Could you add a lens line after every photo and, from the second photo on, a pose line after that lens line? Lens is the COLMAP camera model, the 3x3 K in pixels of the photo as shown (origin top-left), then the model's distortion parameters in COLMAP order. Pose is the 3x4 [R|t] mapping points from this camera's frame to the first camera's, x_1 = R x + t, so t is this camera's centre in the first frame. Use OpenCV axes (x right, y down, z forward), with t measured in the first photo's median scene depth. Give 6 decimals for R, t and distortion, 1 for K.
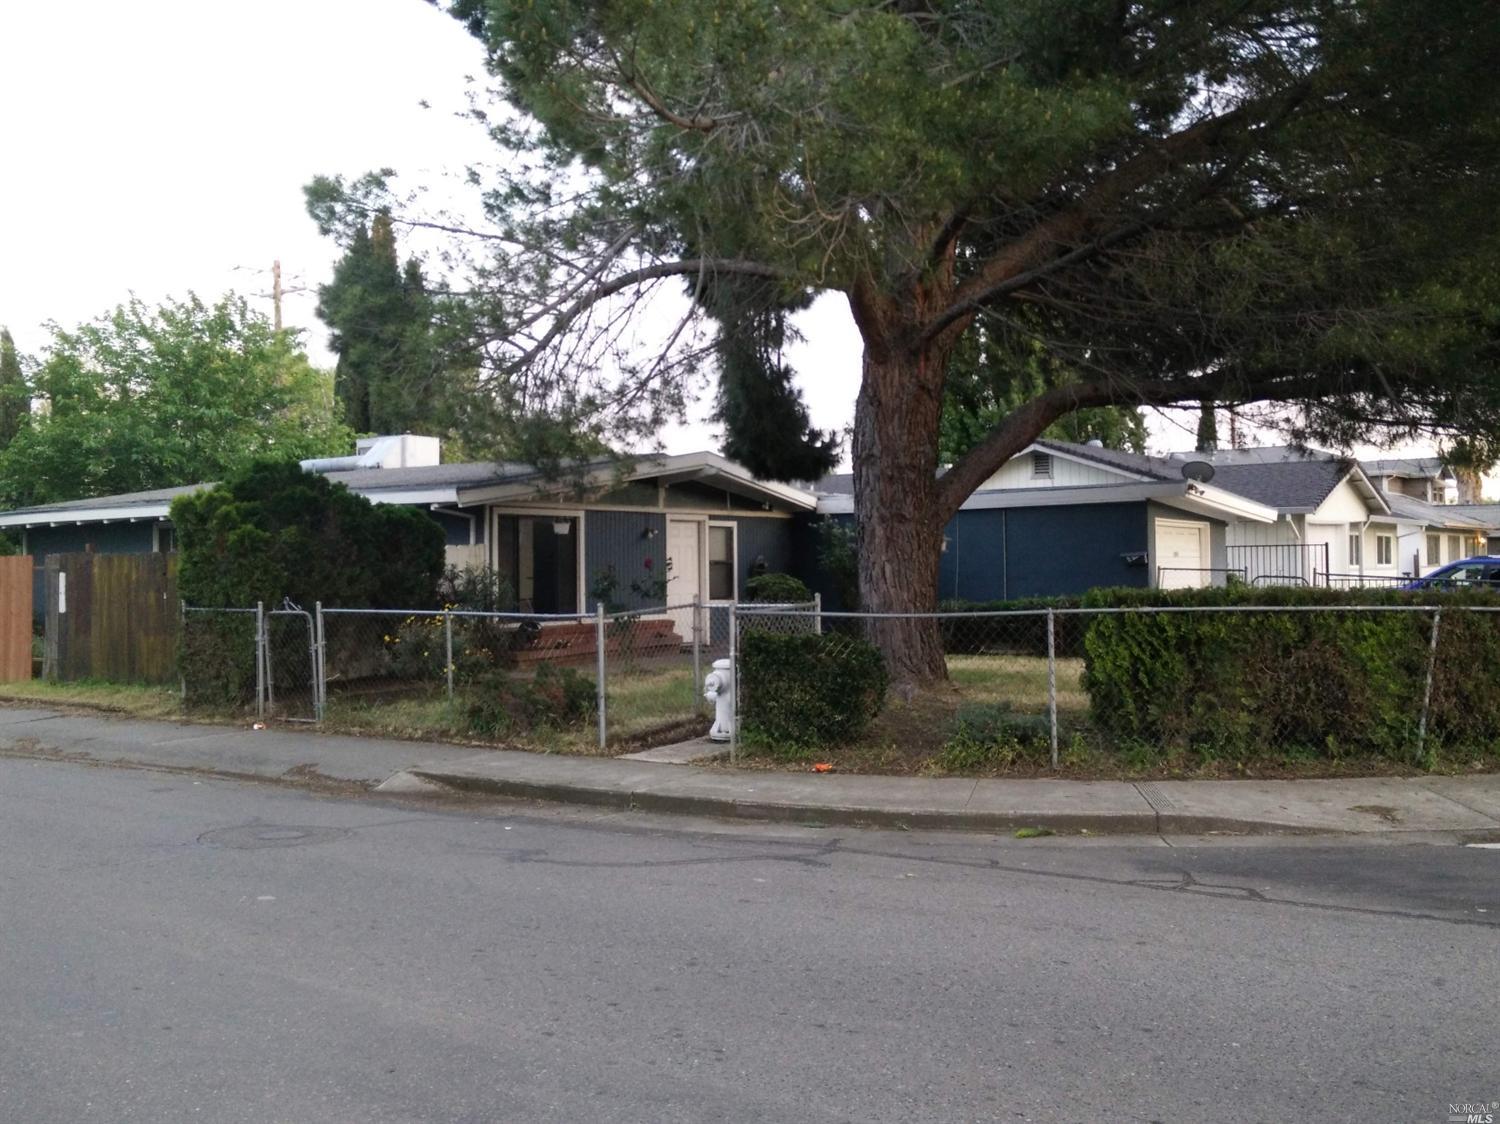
lens RADIAL K [[1408.4, 0, 745.9], [0, 1408.4, 517.7], [0, 0, 1]] dist [0.040360, -0.001706]
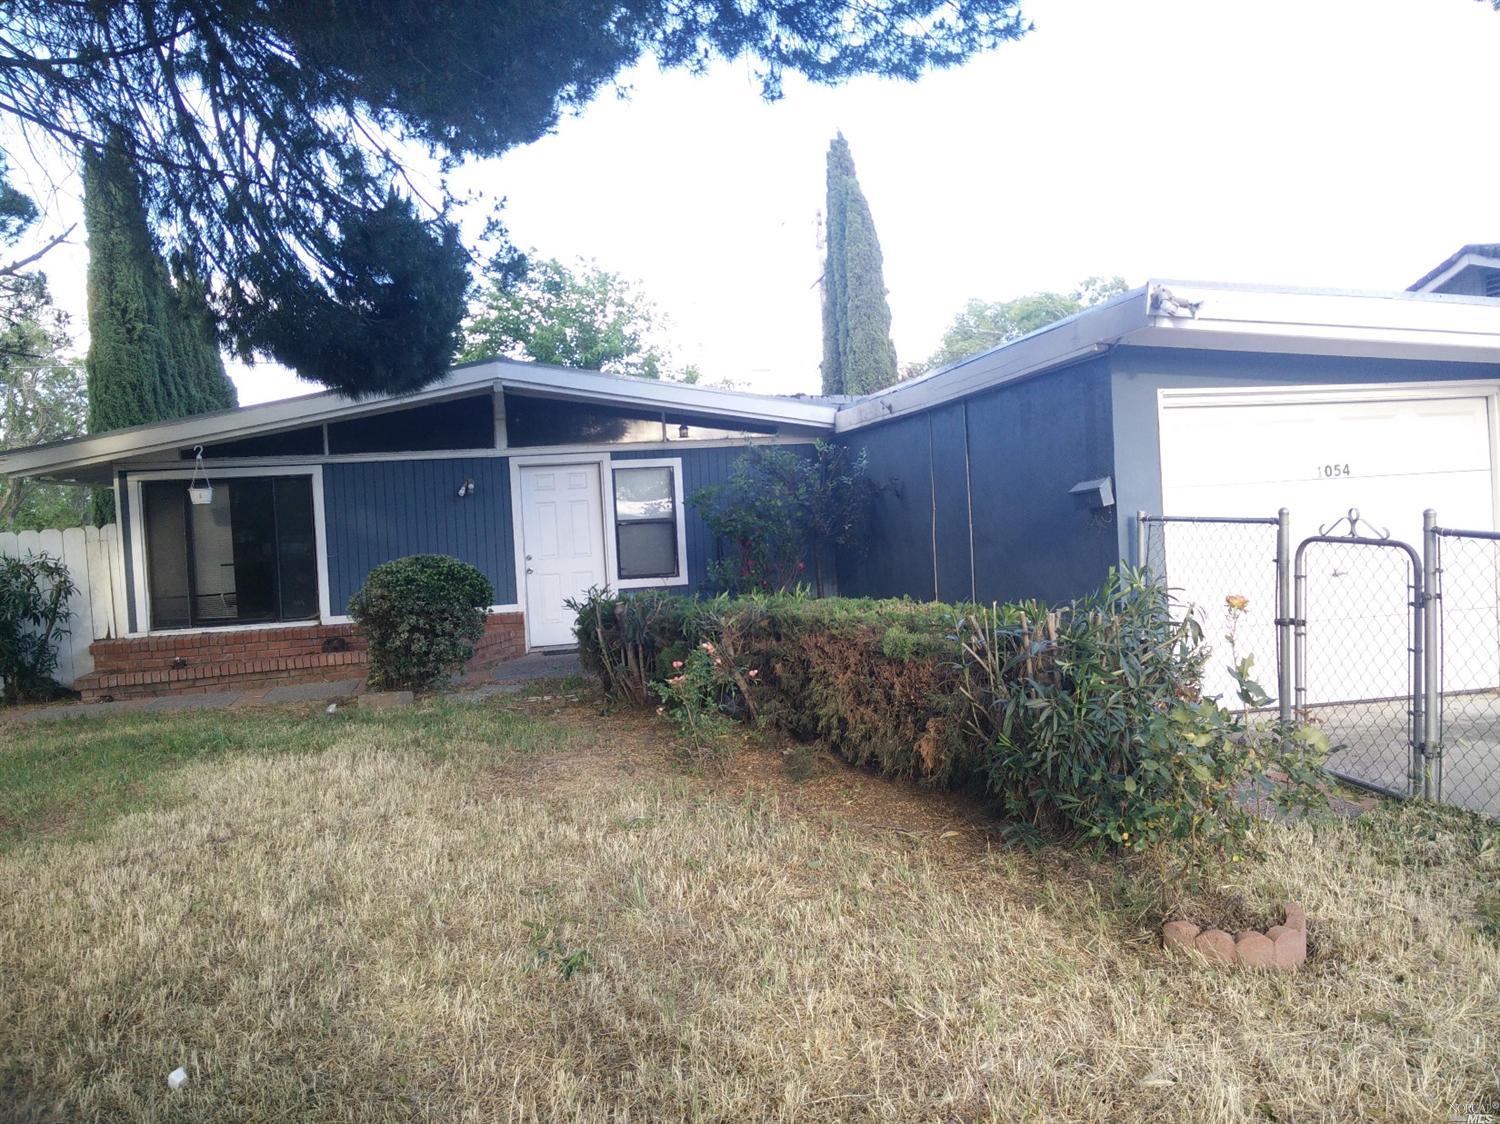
lens RADIAL K [[1208.7, 0, 757.6], [0, 1208.7, 555.6], [0, 0, 1]] dist [0.063005, -0.075389]
pose [[0.726355, -0.009926, -0.687248, 0.422671], [0.071555, 0.995554, 0.061247, 0.016851], [0.683585, -0.093663, 0.723836, 0.636409]]
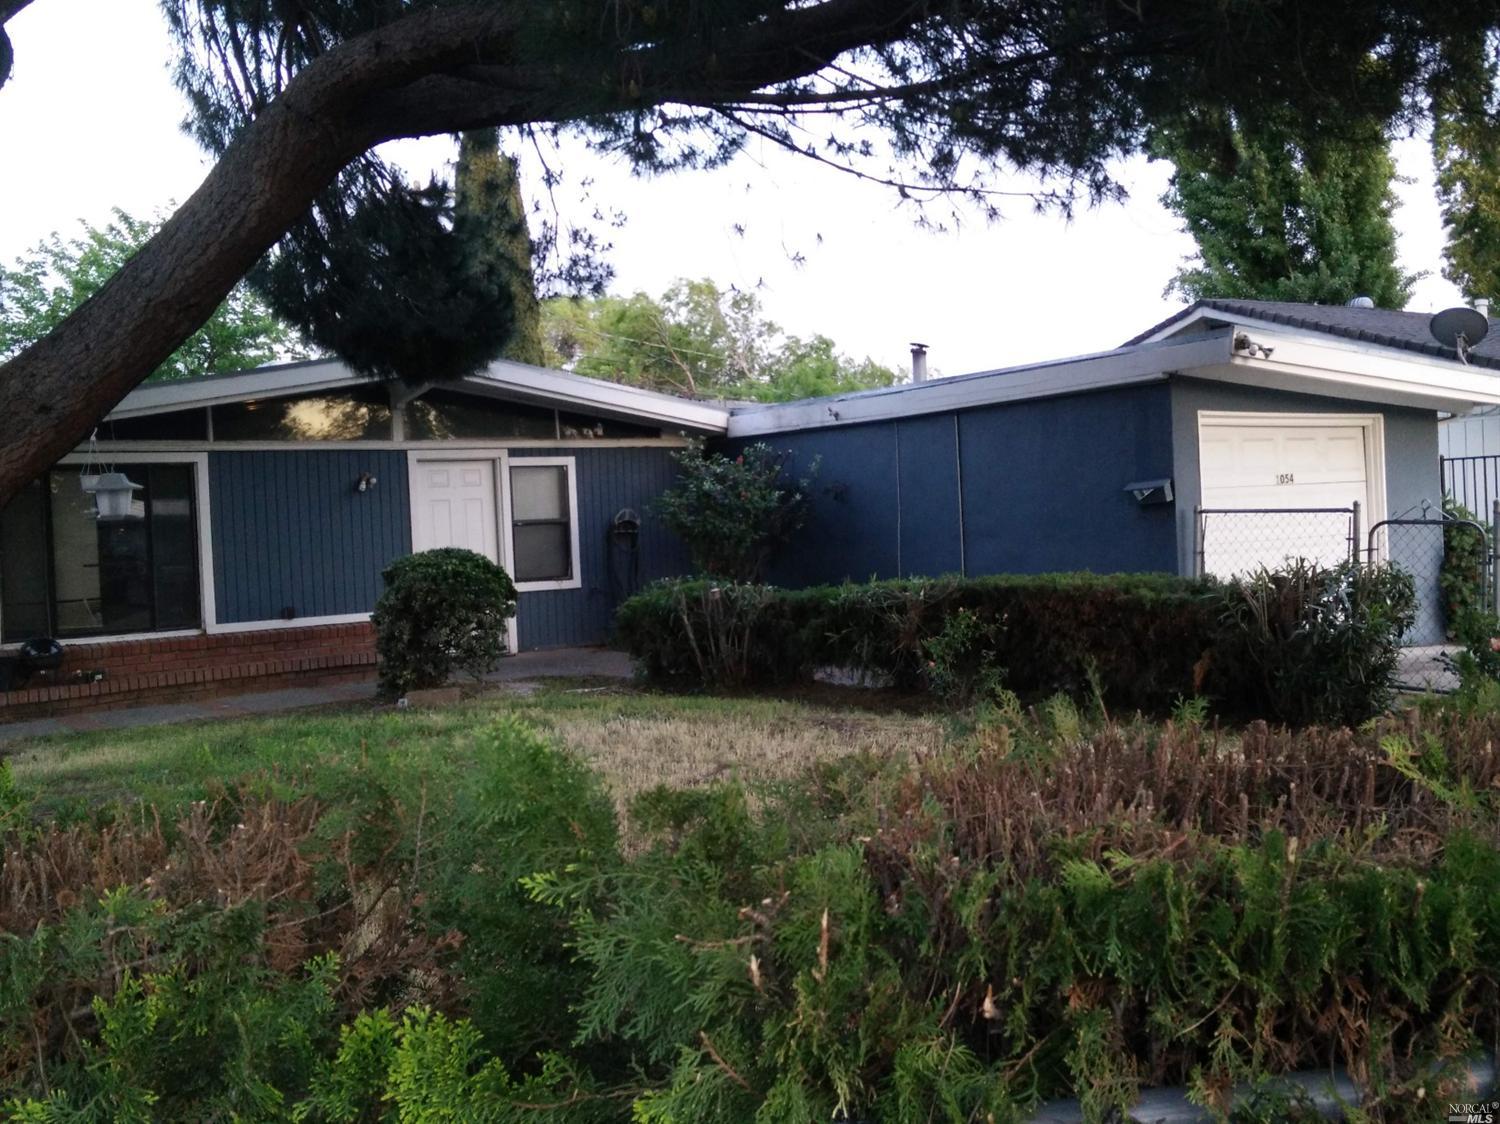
lens RADIAL K [[1408.4, 0, 745.9], [0, 1408.4, 517.7], [0, 0, 1]] dist [0.040360, -0.001706]
pose [[0.940466, -0.033627, -0.338221, 0.293151], [0.048295, 0.998218, 0.035044, 0.012178], [0.336440, -0.049292, 0.940414, 0.440288]]
